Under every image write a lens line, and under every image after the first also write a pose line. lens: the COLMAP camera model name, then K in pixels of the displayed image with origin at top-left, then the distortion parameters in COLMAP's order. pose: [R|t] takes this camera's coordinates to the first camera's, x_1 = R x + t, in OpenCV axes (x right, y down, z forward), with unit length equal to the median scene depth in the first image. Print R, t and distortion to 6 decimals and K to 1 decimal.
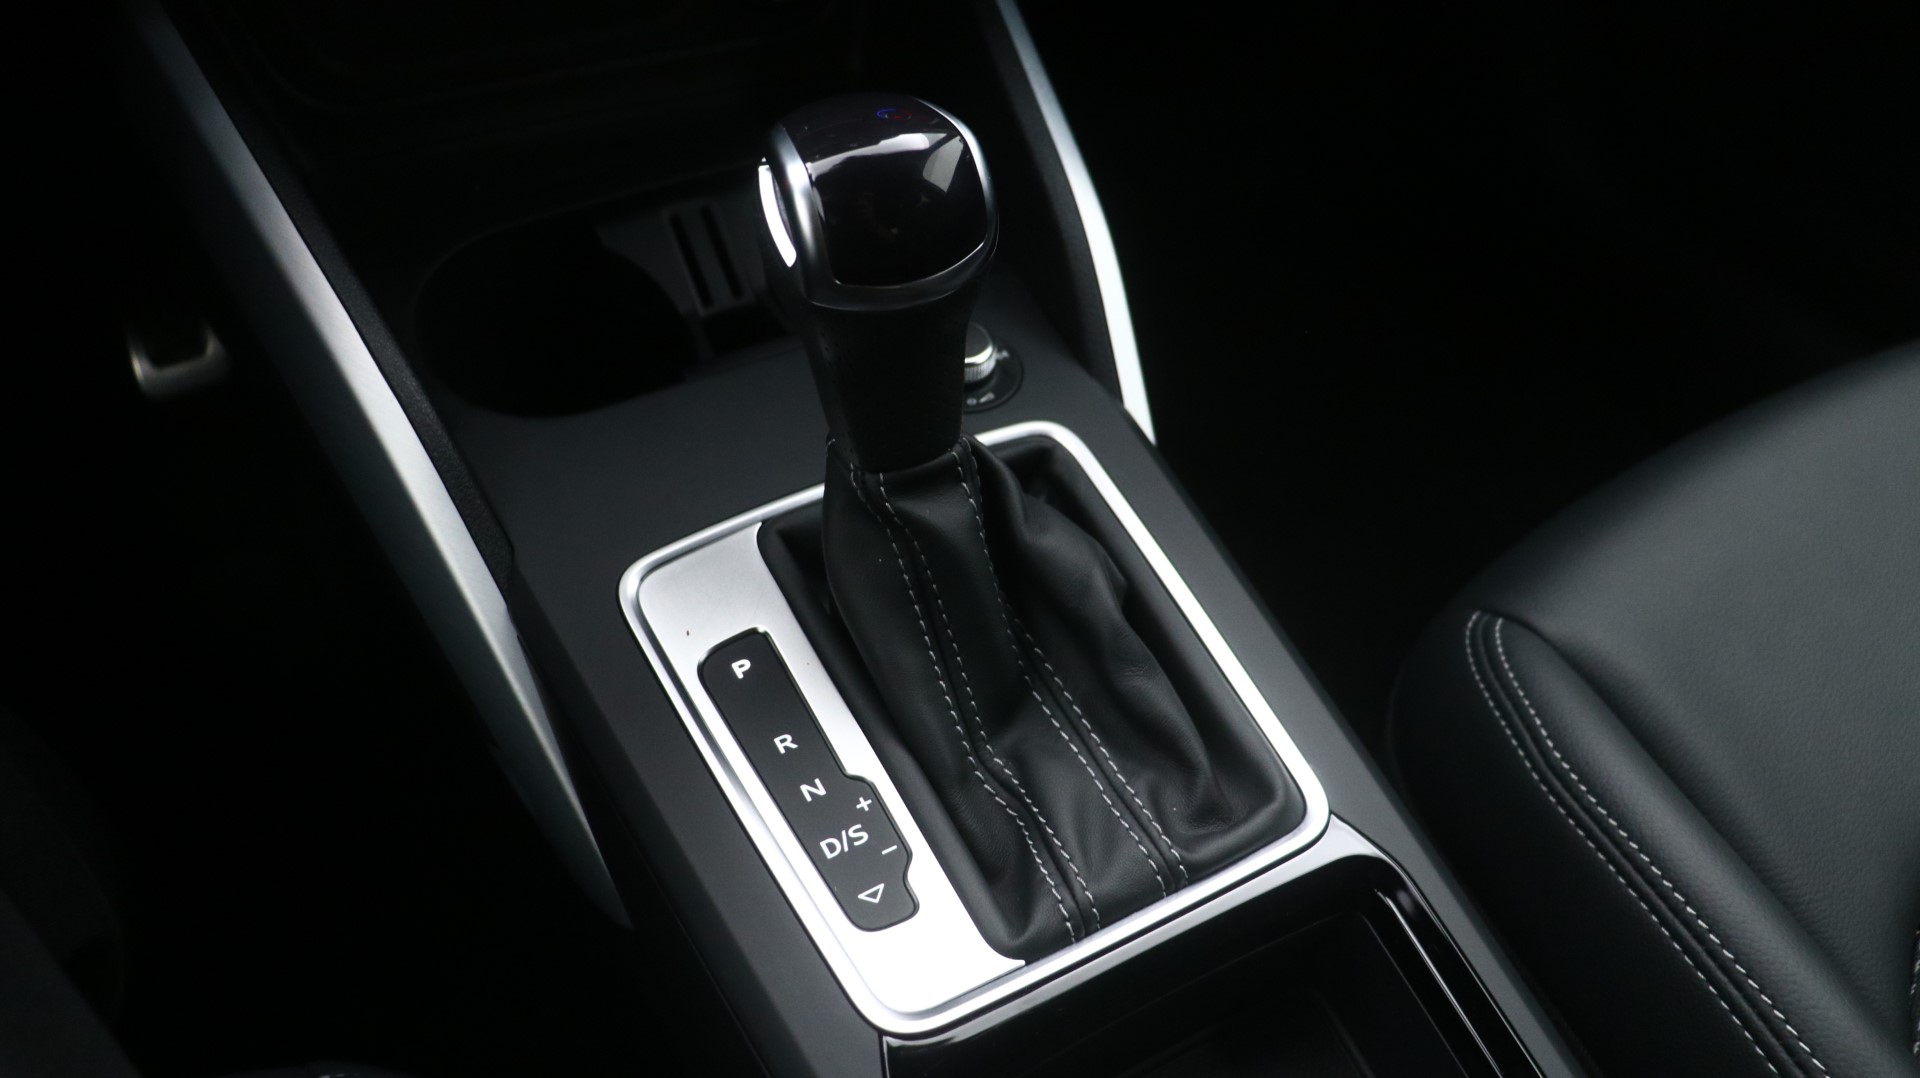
lens RADIAL K [[1627.3, 0, 956.3], [0, 1627.3, 543.2], [0, 0, 1]] dist [0.036427, -0.001087]
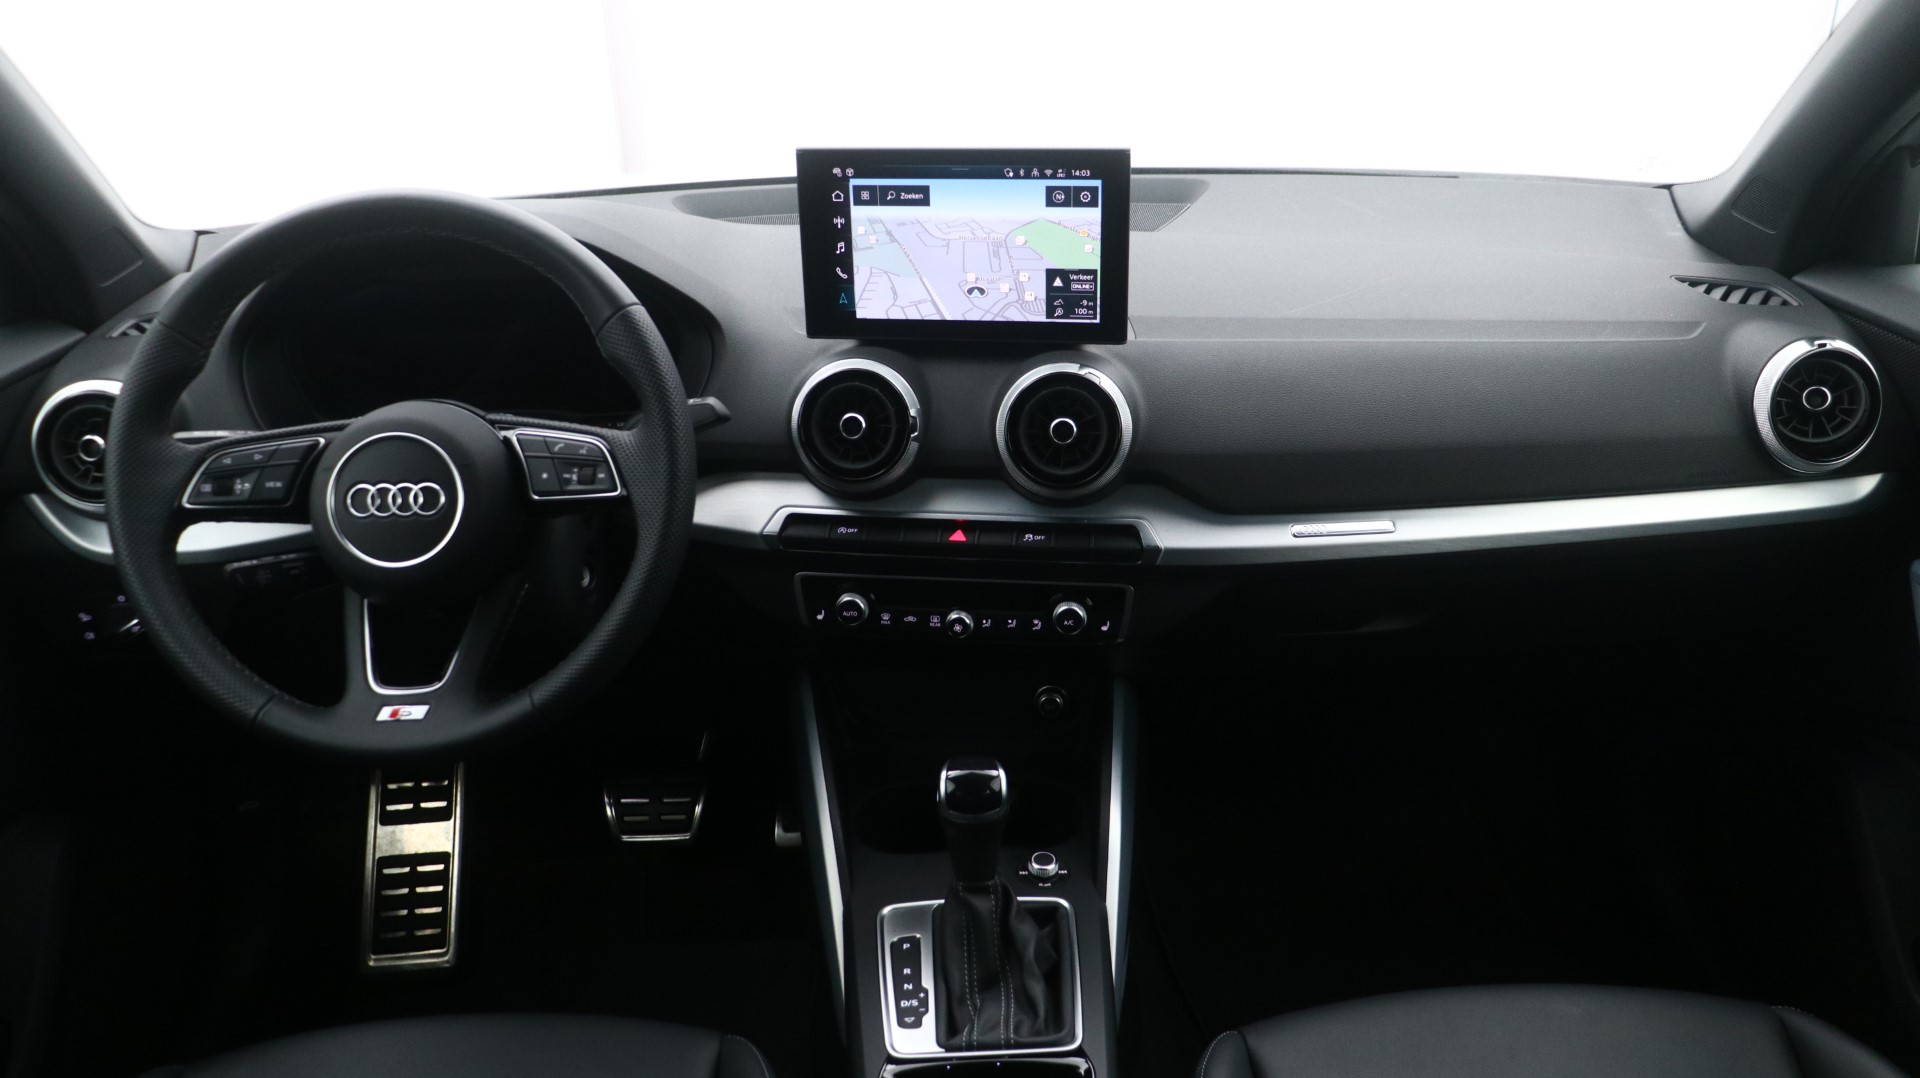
lens RADIAL K [[1627.3, 0, 961.7], [0, 1627.3, 536.8], [0, 0, 1]] dist [0.036427, -0.001087]
pose [[0.903786, 0.144604, -0.402815, 0.989554], [-0.286694, 0.903370, -0.318952, 0.312880], [0.317769, 0.403749, 0.857910, -1.652427]]
